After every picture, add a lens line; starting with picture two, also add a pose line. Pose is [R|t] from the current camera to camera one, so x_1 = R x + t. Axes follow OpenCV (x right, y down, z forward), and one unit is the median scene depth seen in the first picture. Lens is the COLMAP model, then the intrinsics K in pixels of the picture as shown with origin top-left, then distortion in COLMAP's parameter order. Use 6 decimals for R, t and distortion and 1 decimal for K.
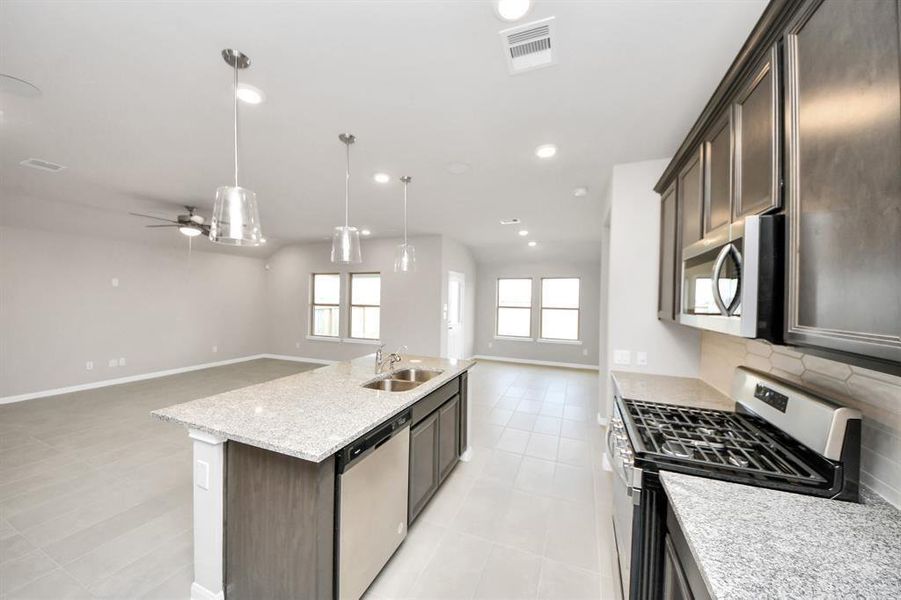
lens RADIAL K [[333.8, 0, 436.9], [0, 333.8, 299.8], [0, 0, 1]] dist [0.022819, -0.015048]
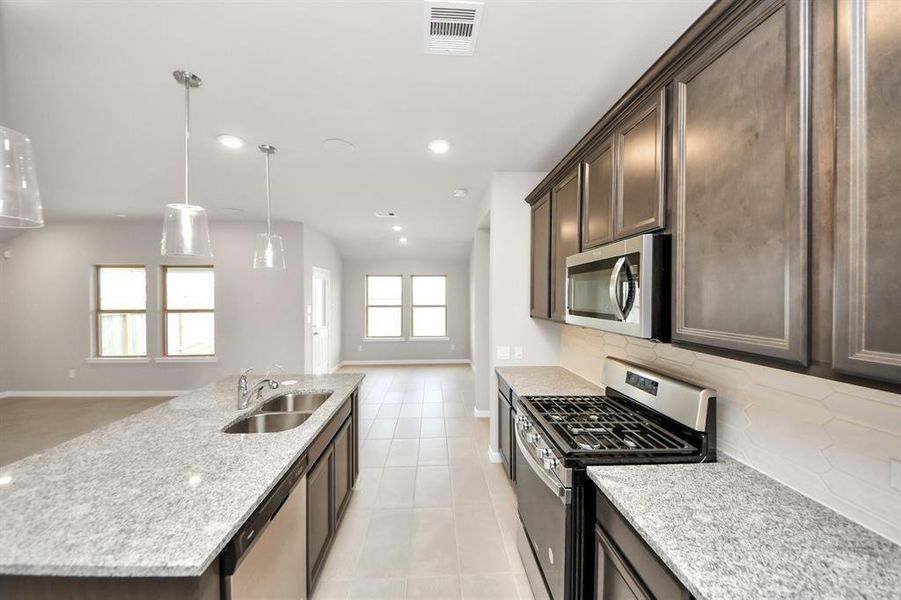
lens RADIAL K [[347.3, 0, 445.0], [0, 347.3, 297.6], [0, 0, 1]] dist [0.045476, -0.037541]
pose [[0.895194, -0.020147, 0.445221, -0.122106], [0.015711, 0.999783, 0.013651, -0.027980], [-0.445400, -0.005226, 0.895316, 0.109064]]
